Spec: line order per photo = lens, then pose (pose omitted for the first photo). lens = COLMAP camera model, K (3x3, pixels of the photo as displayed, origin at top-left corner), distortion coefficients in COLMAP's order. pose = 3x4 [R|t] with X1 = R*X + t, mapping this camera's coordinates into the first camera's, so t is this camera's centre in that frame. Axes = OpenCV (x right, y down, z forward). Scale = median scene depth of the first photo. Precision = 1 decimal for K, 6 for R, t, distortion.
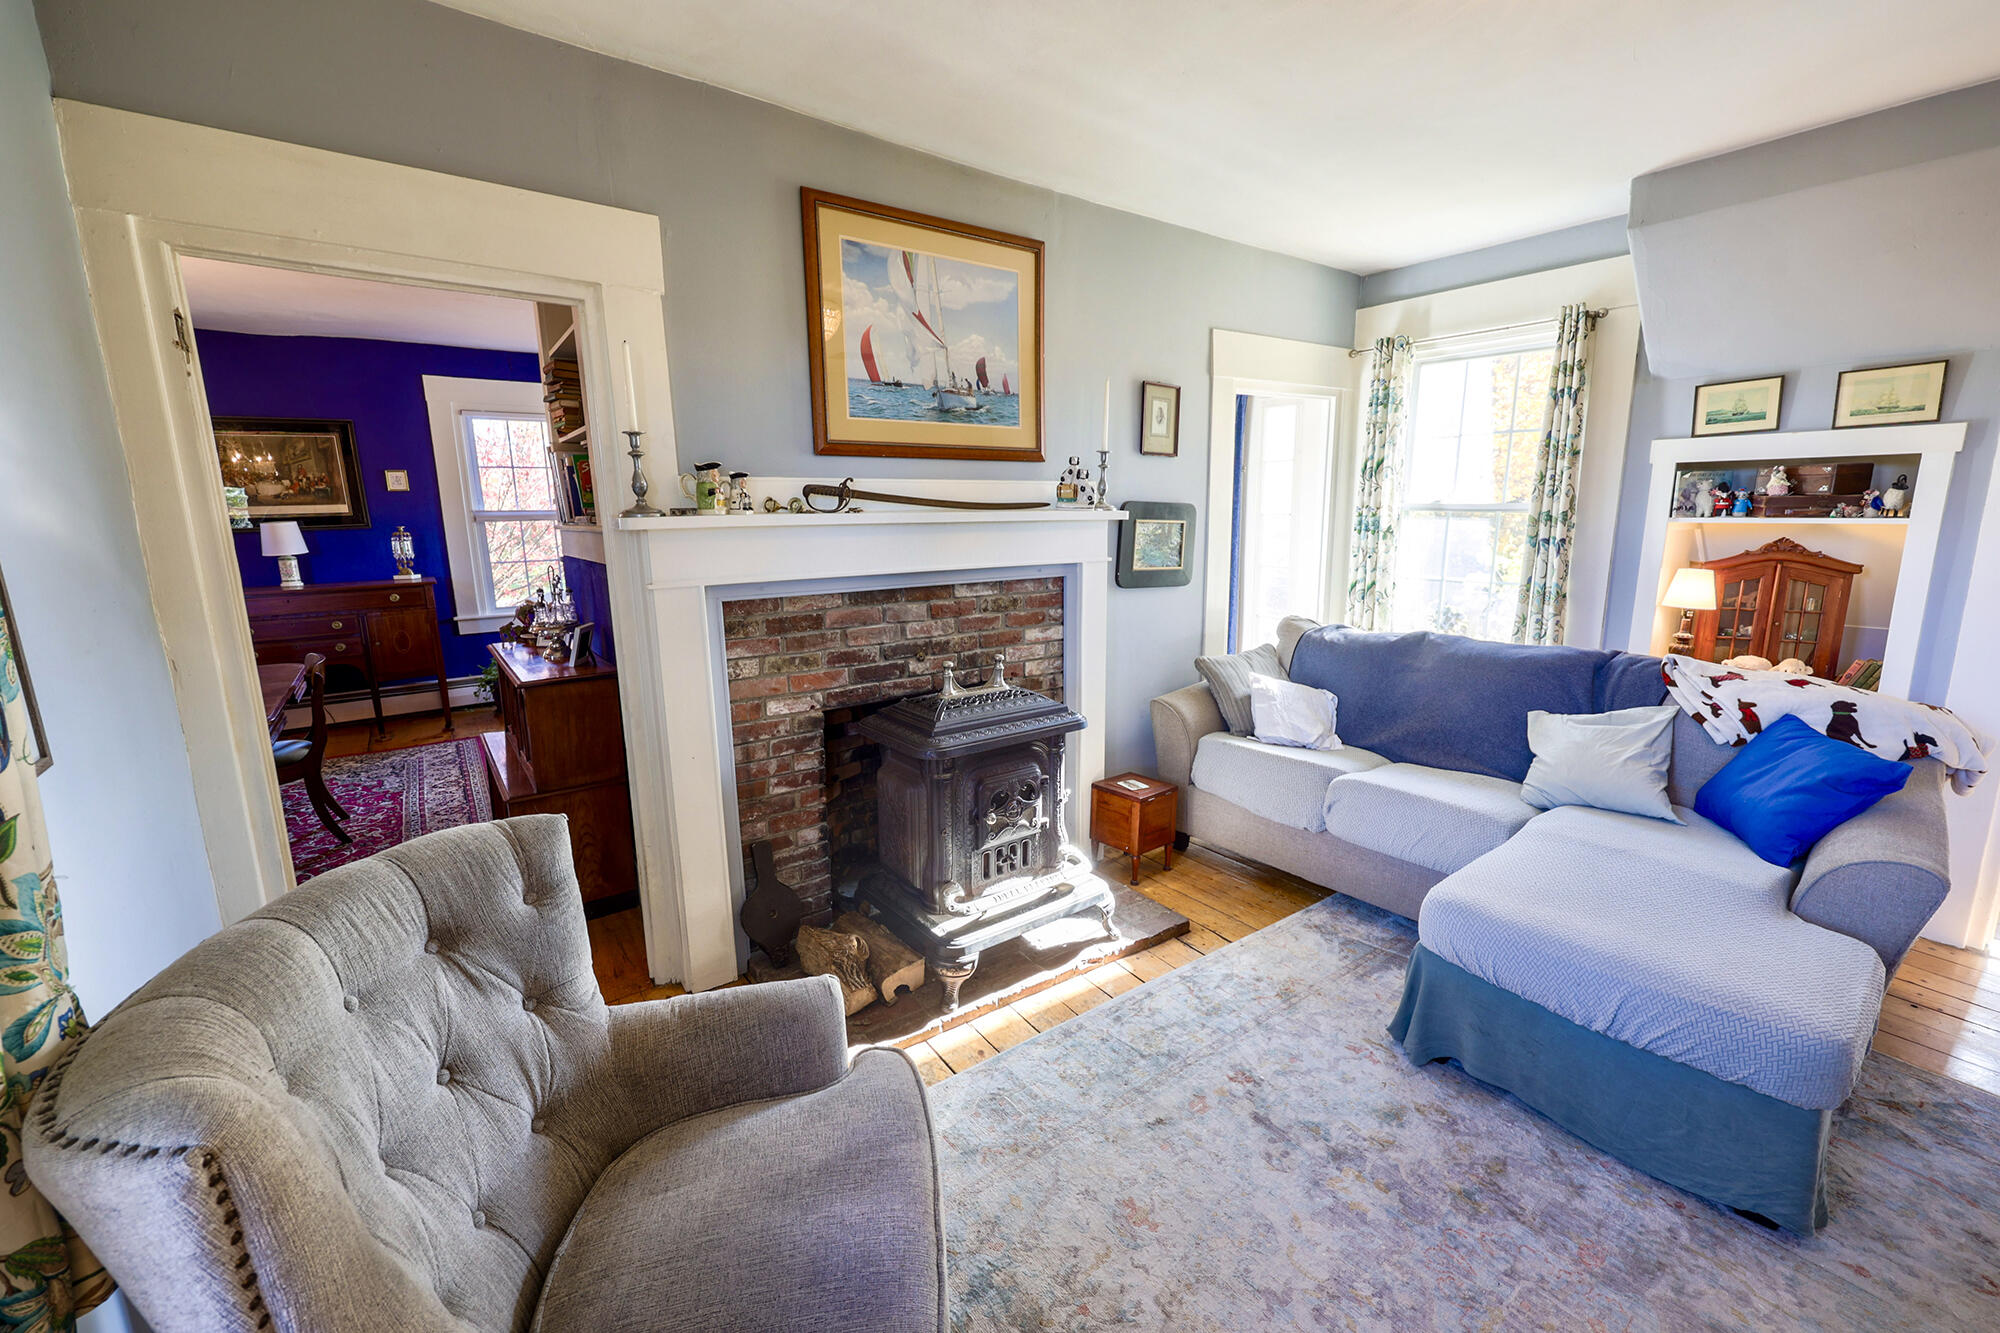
lens RADIAL K [[811.6, 0, 979.6], [0, 811.6, 666.7], [0, 0, 1]] dist [0.003865, -0.000284]
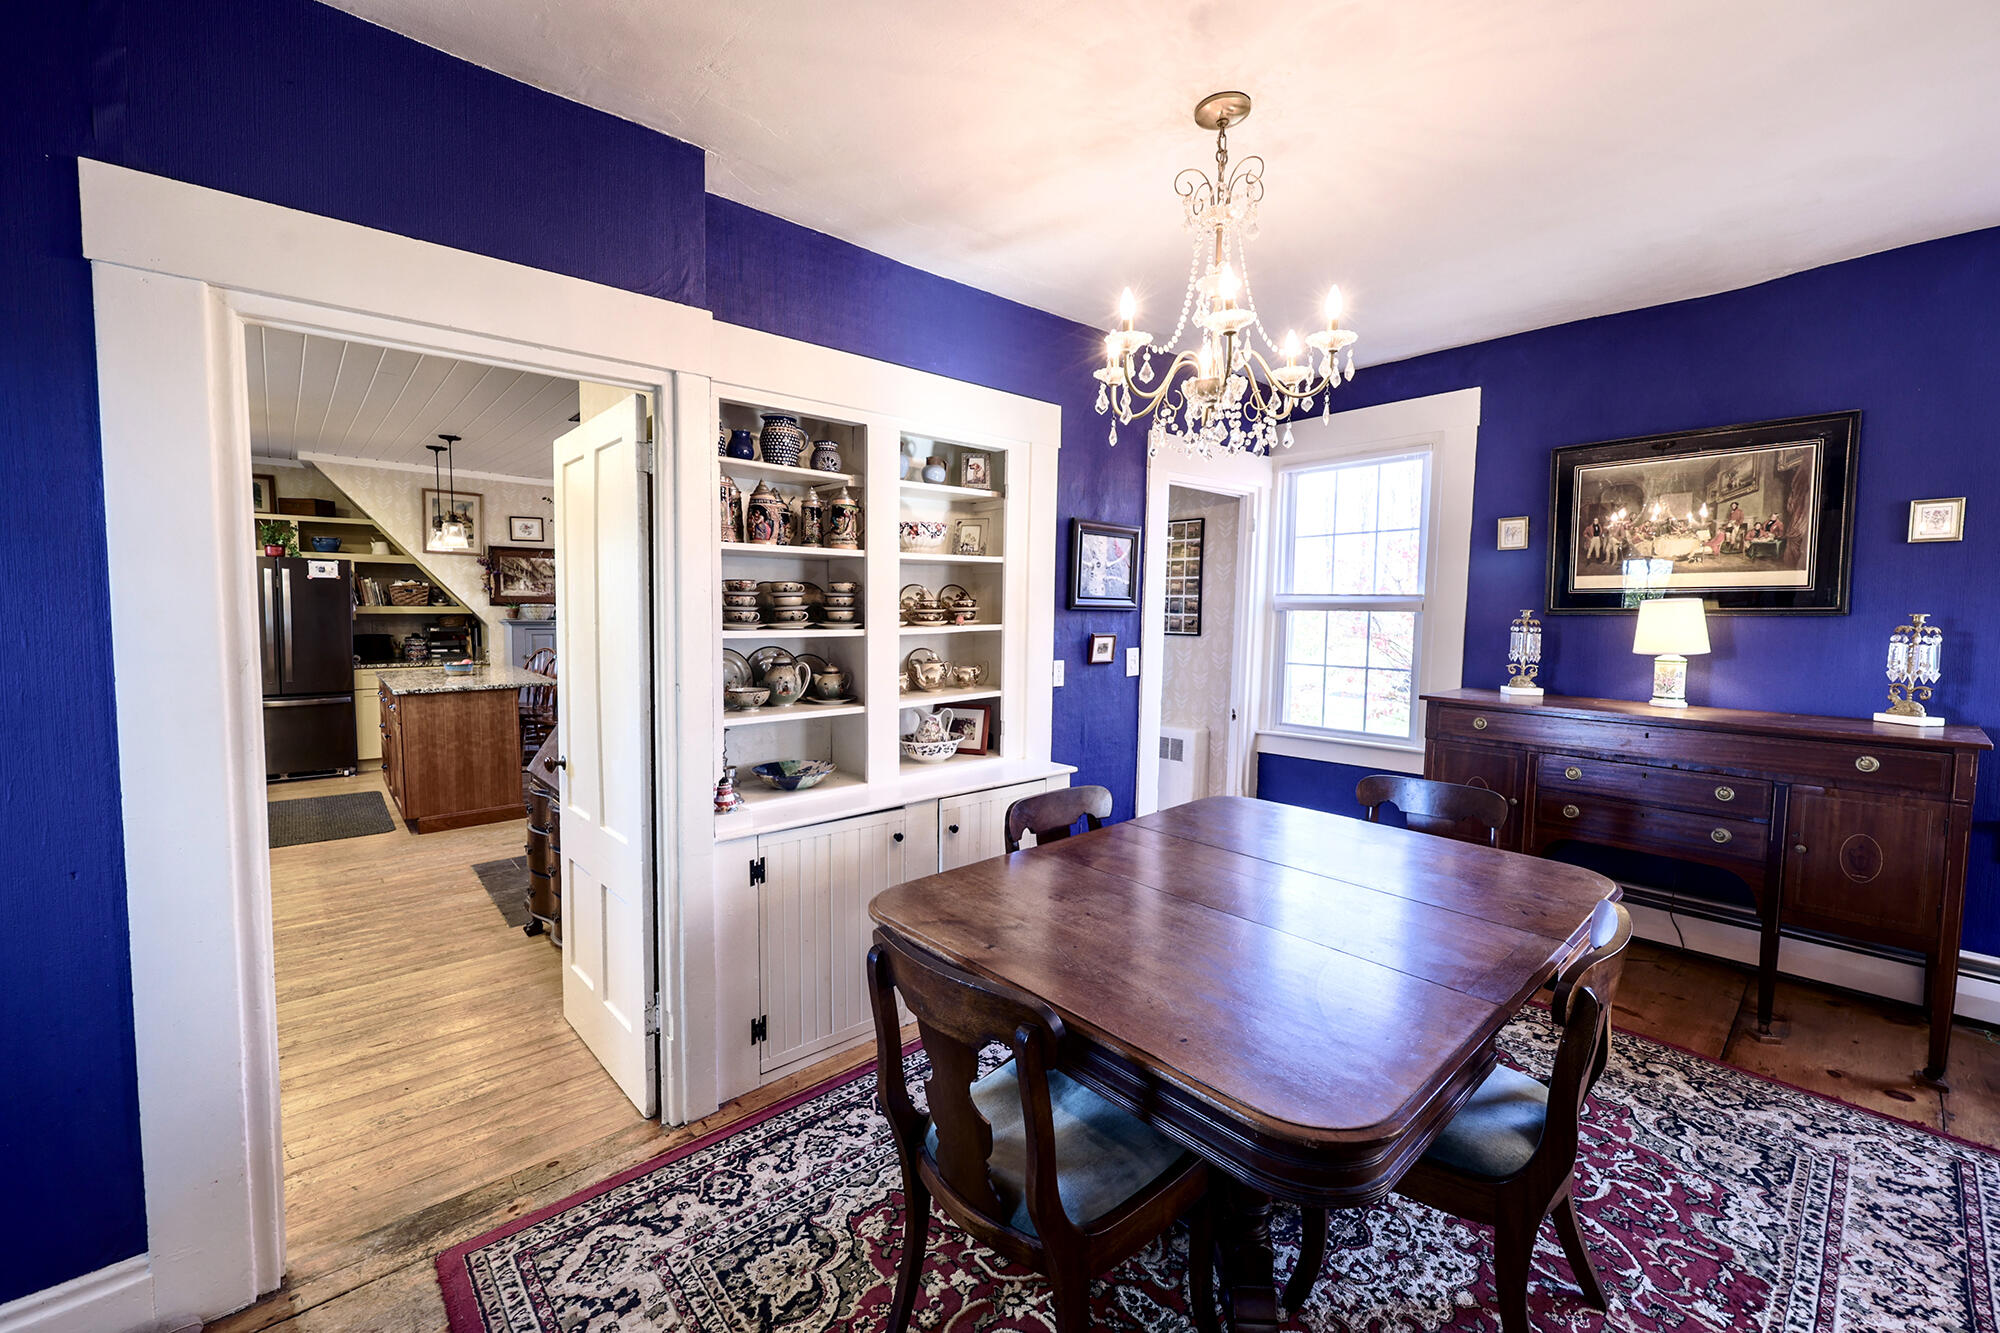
lens RADIAL K [[811.6, 0, 999.2], [0, 811.6, 659.2], [0, 0, 1]] dist [0.003865, -0.000284]
pose [[0.132365, 0.092117, -0.986911, -0.319314], [-0.193781, 0.978864, 0.065376, -0.075265], [0.972074, 0.182591, 0.147418, 0.422620]]
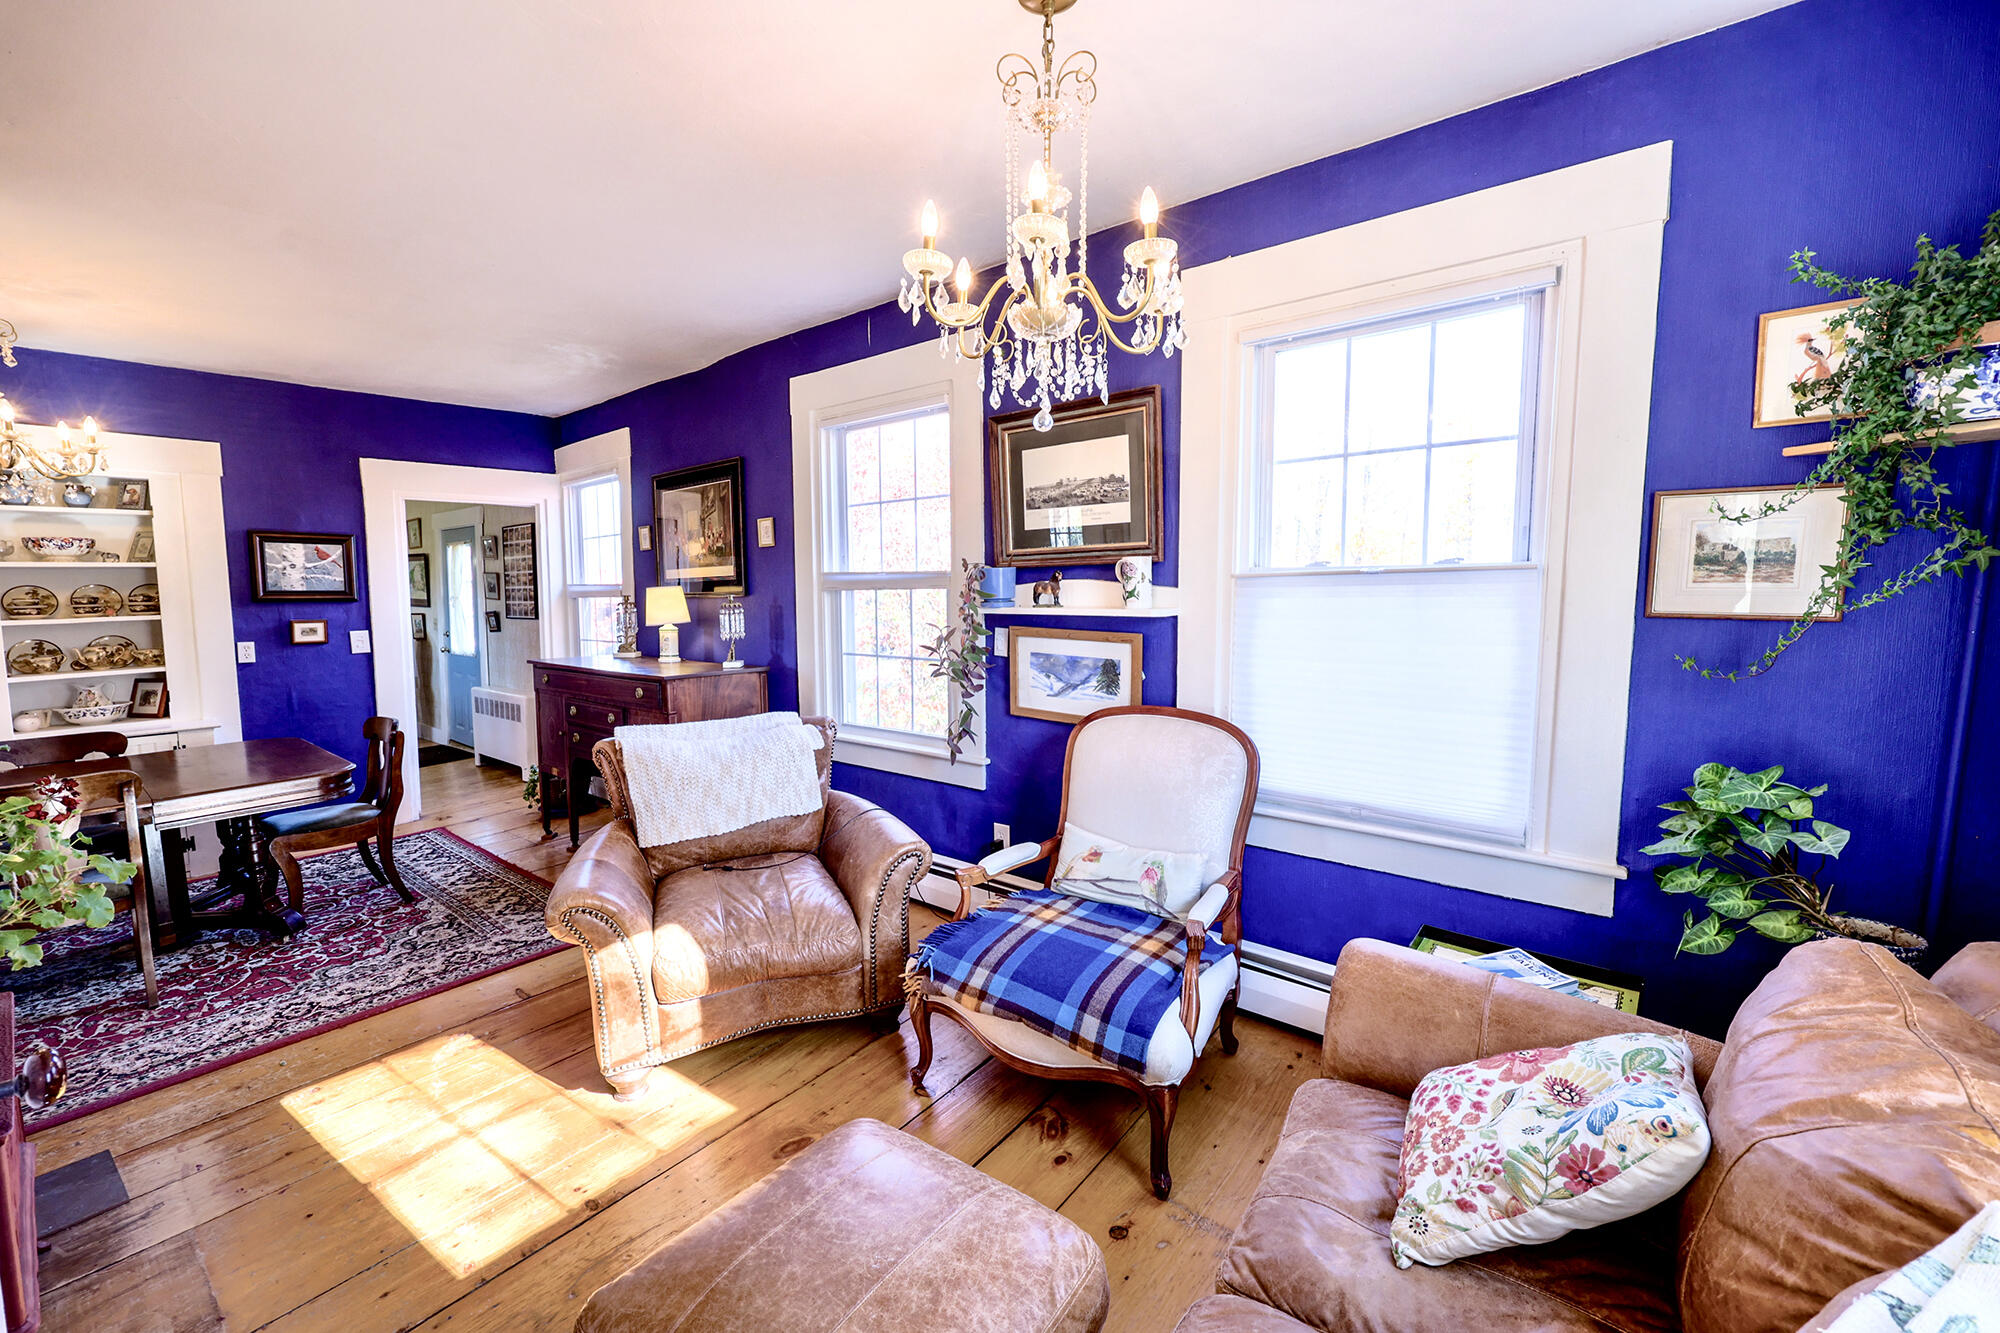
lens RADIAL K [[811.6, 0, 996.4], [0, 811.6, 663.8], [0, 0, 1]] dist [0.003865, -0.000284]
pose [[0.276253, 0.119334, -0.953647, 0.056101], [-0.171678, 0.982430, 0.073204, -0.212551], [0.945627, 0.143497, 0.291887, 1.052485]]
